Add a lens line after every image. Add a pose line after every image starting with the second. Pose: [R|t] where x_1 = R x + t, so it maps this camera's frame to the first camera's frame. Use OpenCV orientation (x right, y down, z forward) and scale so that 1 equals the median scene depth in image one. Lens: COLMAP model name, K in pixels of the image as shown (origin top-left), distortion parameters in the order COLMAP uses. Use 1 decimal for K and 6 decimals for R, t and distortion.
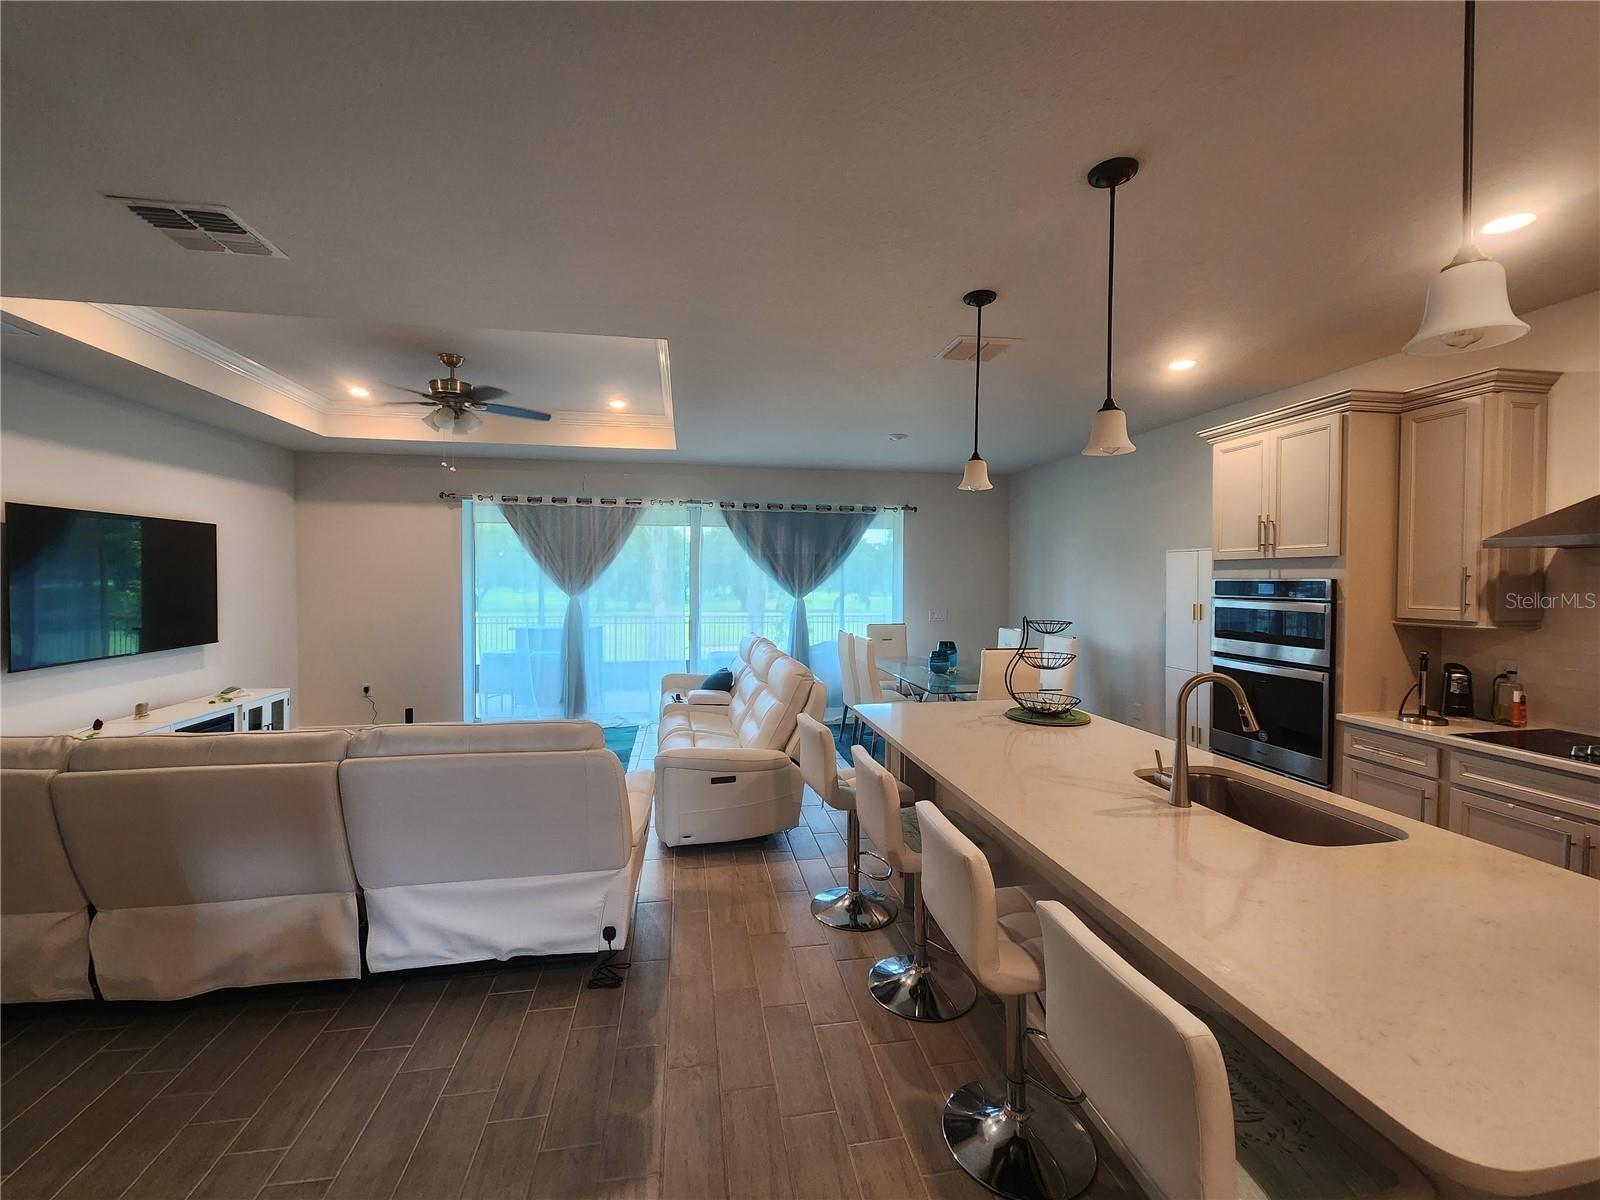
lens RADIAL K [[654.7, 0, 802.8], [0, 654.7, 594.1], [0, 0, 1]] dist [0.000590, -0.001002]
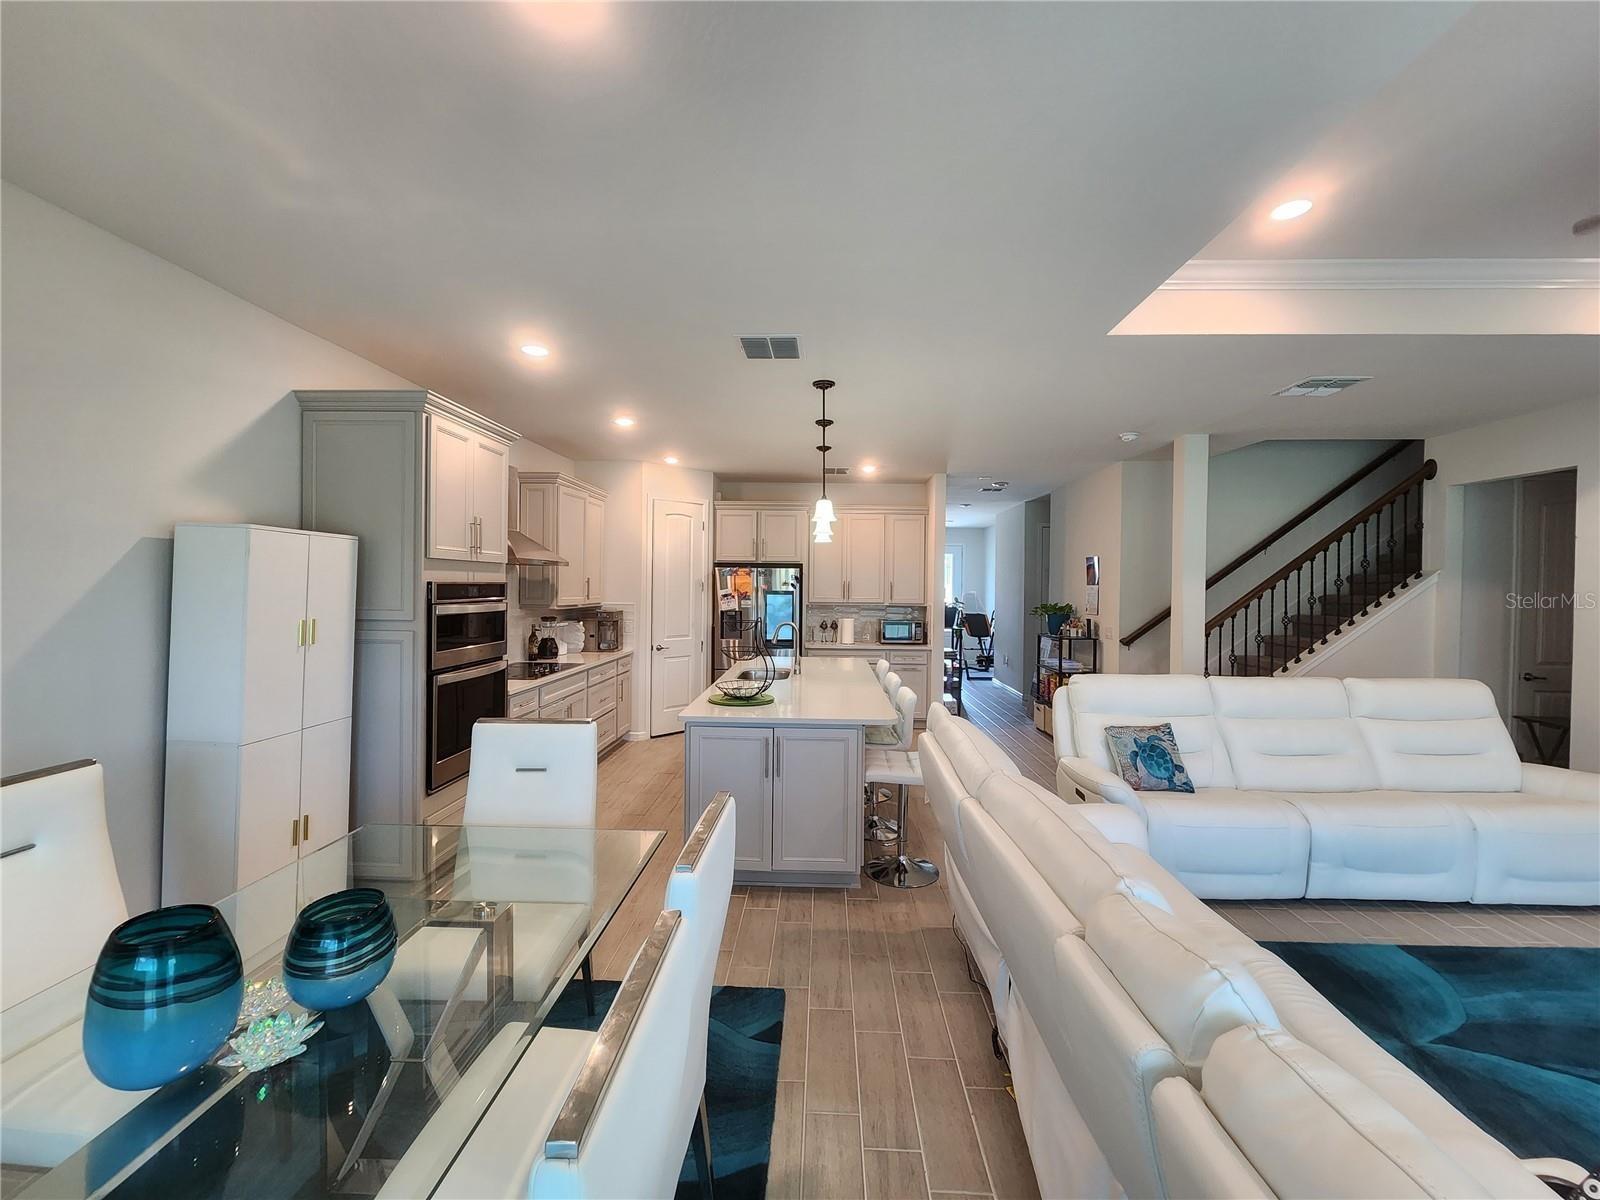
lens RADIAL K [[654.7, 0, 802.8], [0, 654.7, 594.1], [0, 0, 1]] dist [0.000590, -0.001002]
pose [[-0.978275, -0.016927, 0.206617, 0.011832], [-0.009416, 0.999260, 0.037281, -0.043121], [-0.207096, 0.034526, -0.977711, 1.756164]]
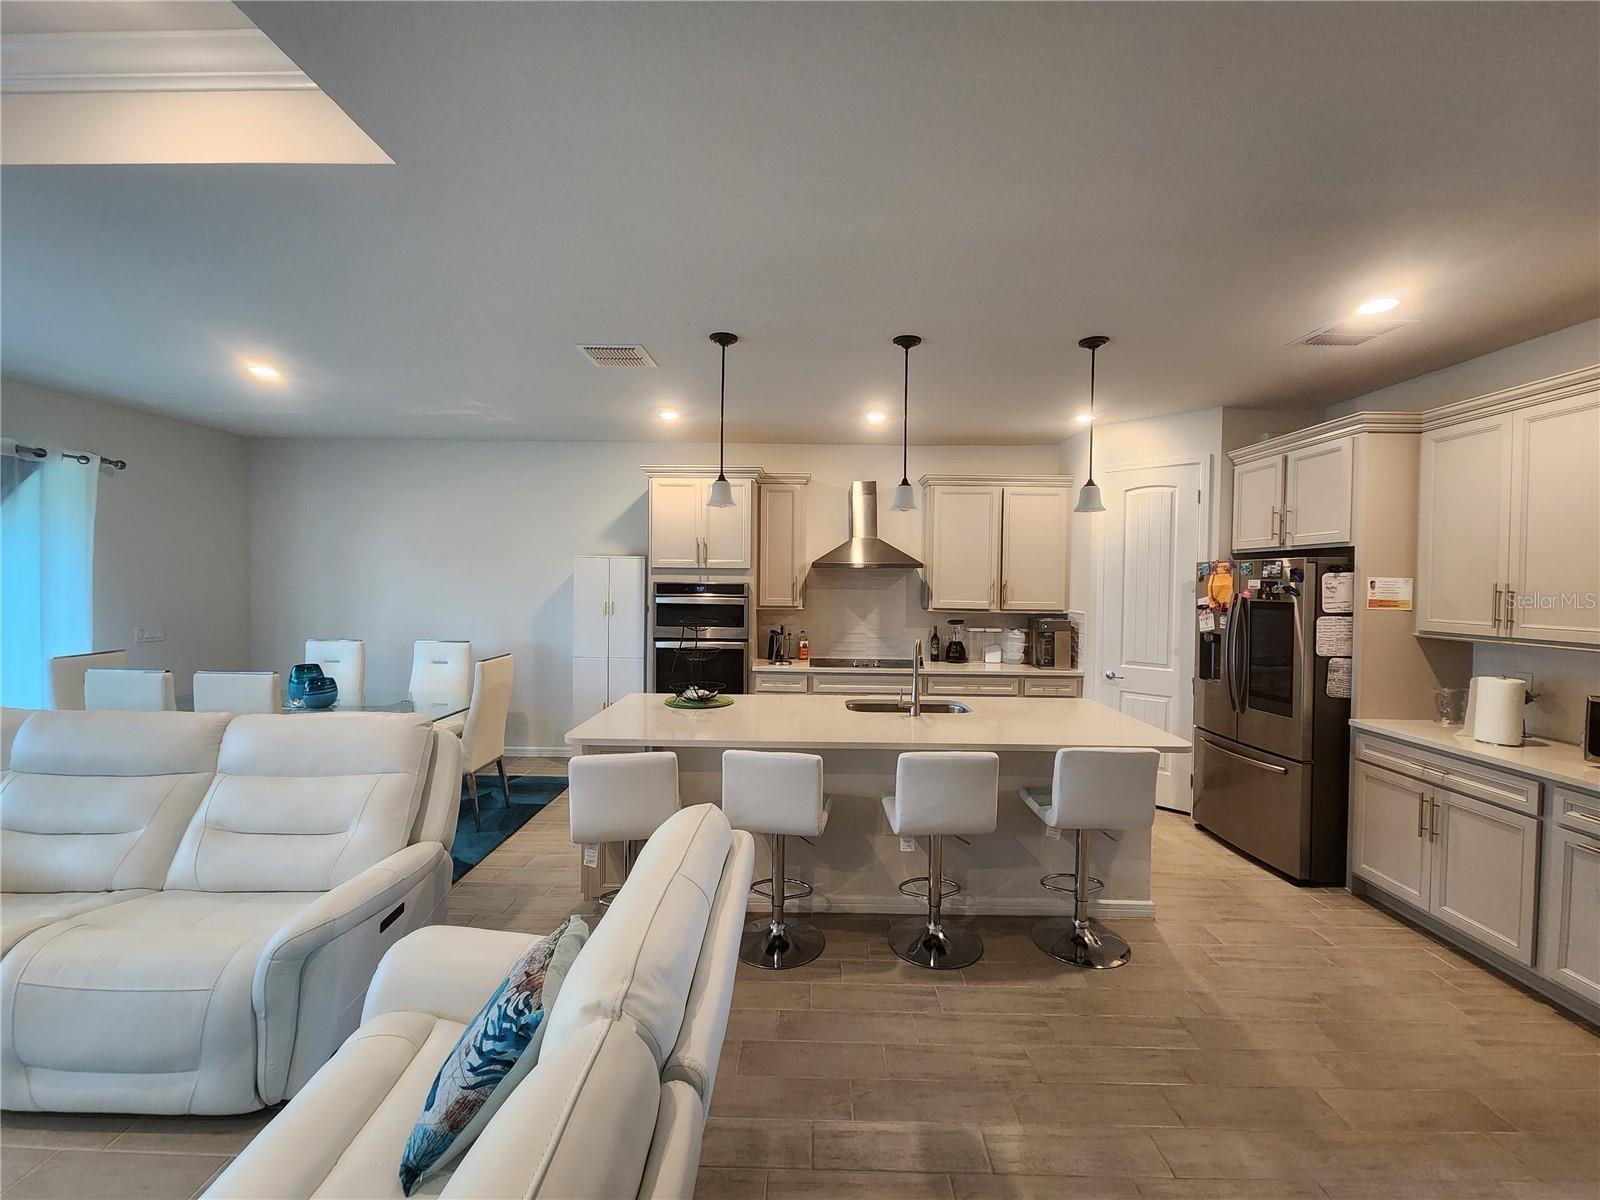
lens RADIAL K [[654.7, 0, 802.8], [0, 654.7, 594.1], [0, 0, 1]] dist [0.000590, -0.001002]
pose [[0.186604, -0.024007, 0.982142, -0.610354], [0.012278, 0.999680, 0.022102, -0.024963], [-0.982358, 0.007935, 0.186839, 0.483503]]
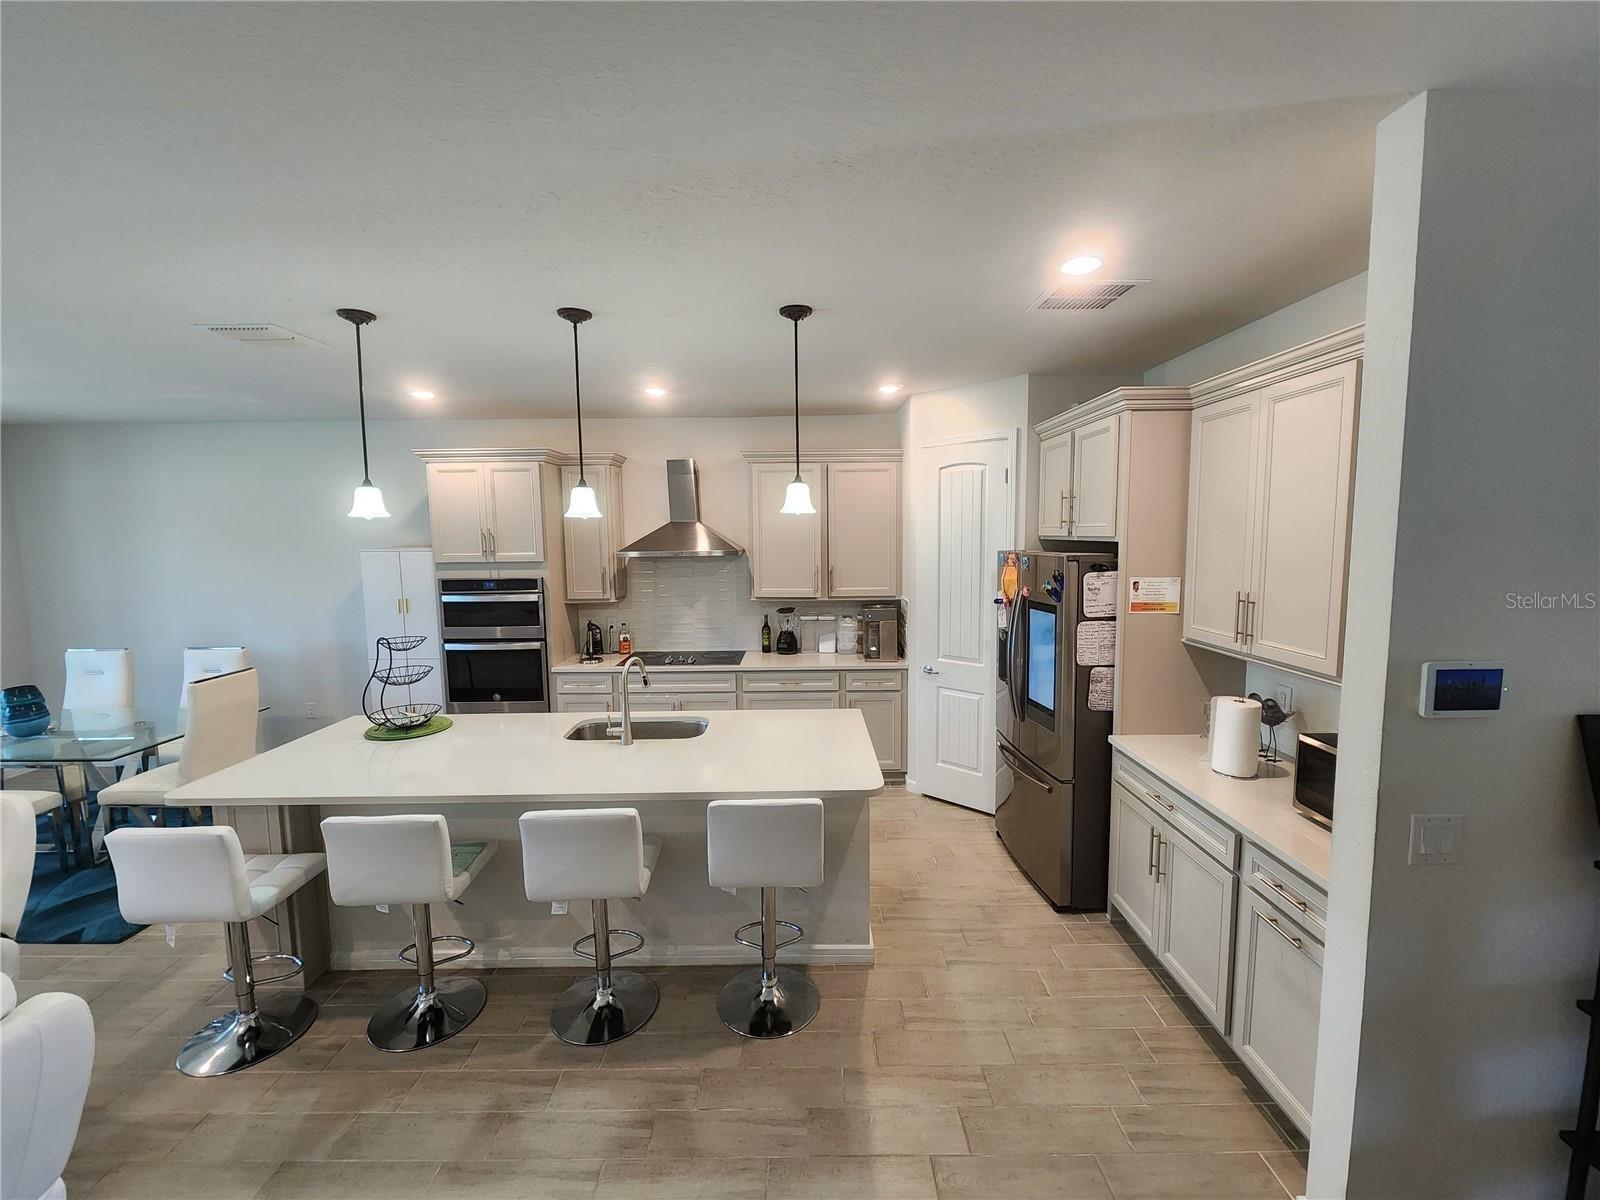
lens RADIAL K [[654.7, 0, 802.8], [0, 654.7, 594.1], [0, 0, 1]] dist [0.000590, -0.001002]
pose [[0.173729, -0.098899, 0.979815, -0.434260], [0.035551, 0.994926, 0.094121, -0.086013], [-0.984152, 0.018482, 0.176364, 0.147944]]
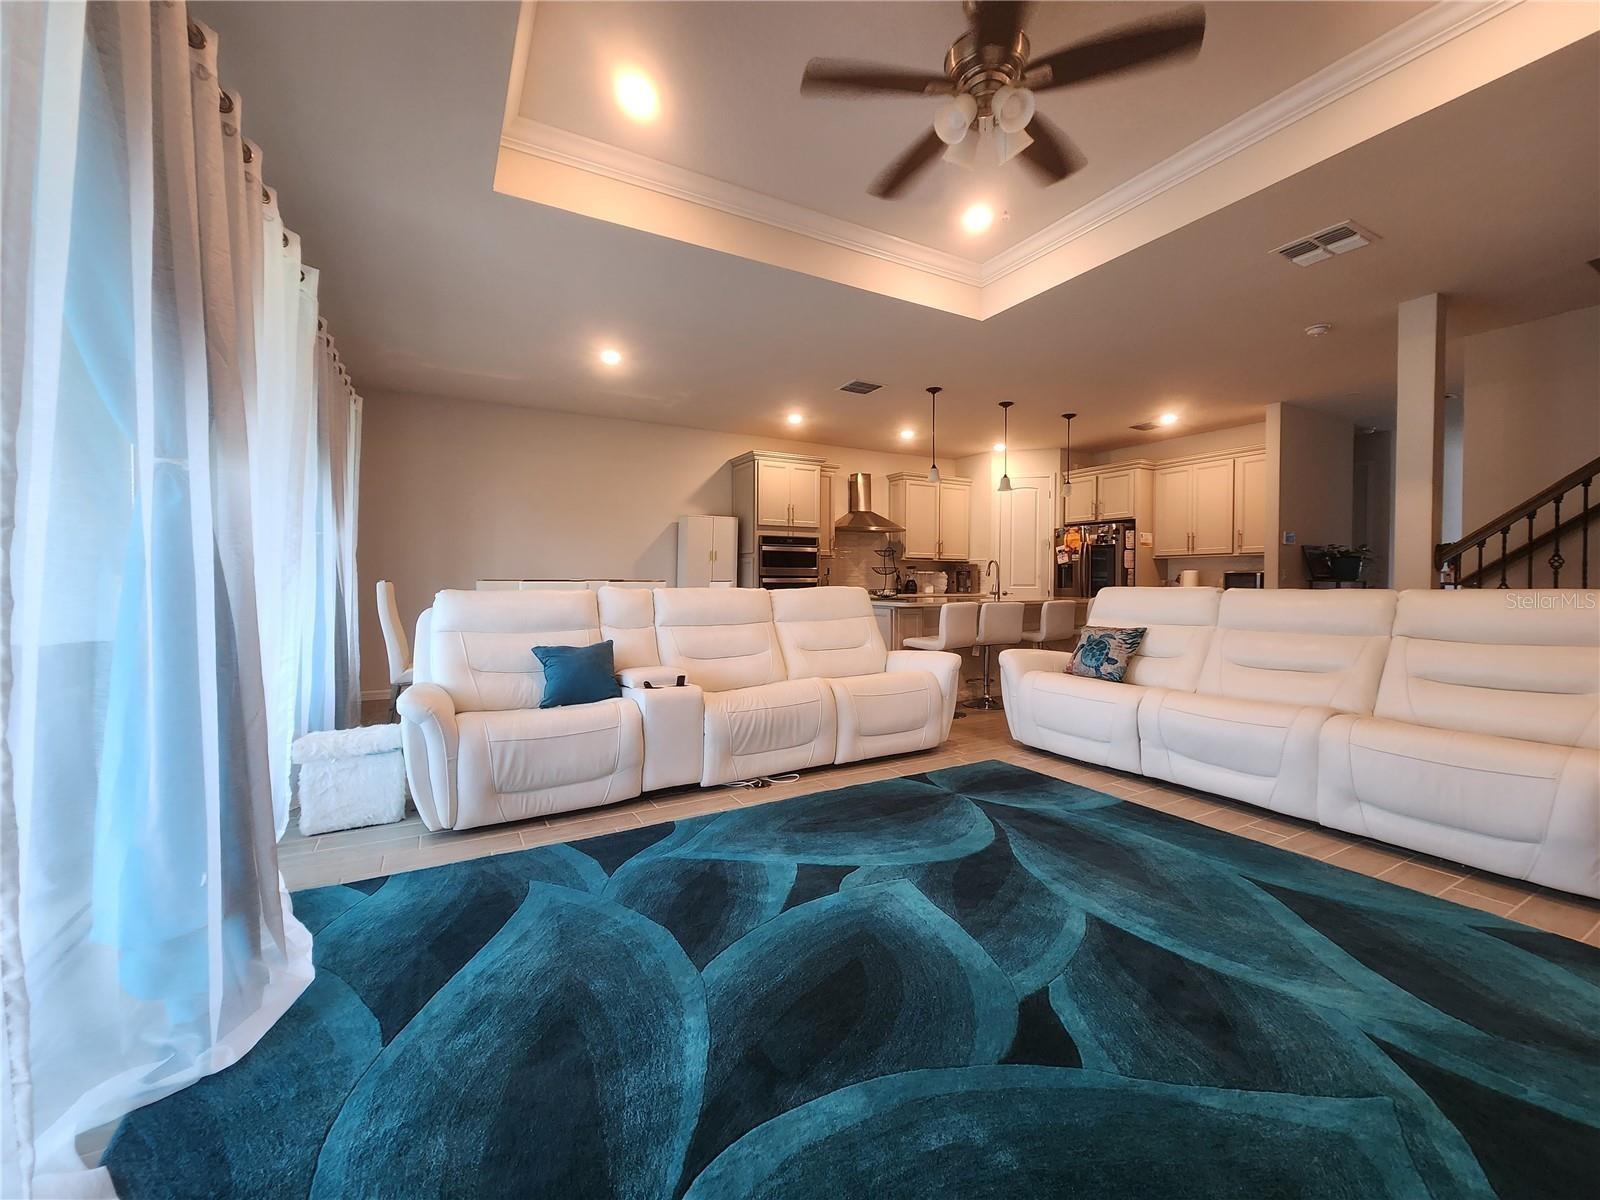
lens RADIAL K [[654.7, 0, 802.8], [0, 654.7, 594.1], [0, 0, 1]] dist [0.000590, -0.001002]
pose [[-0.337170, -0.023429, 0.941152, -1.141899], [0.018271, 0.999339, 0.031423, 0.087233], [-0.941266, 0.027790, -0.336520, 1.548812]]
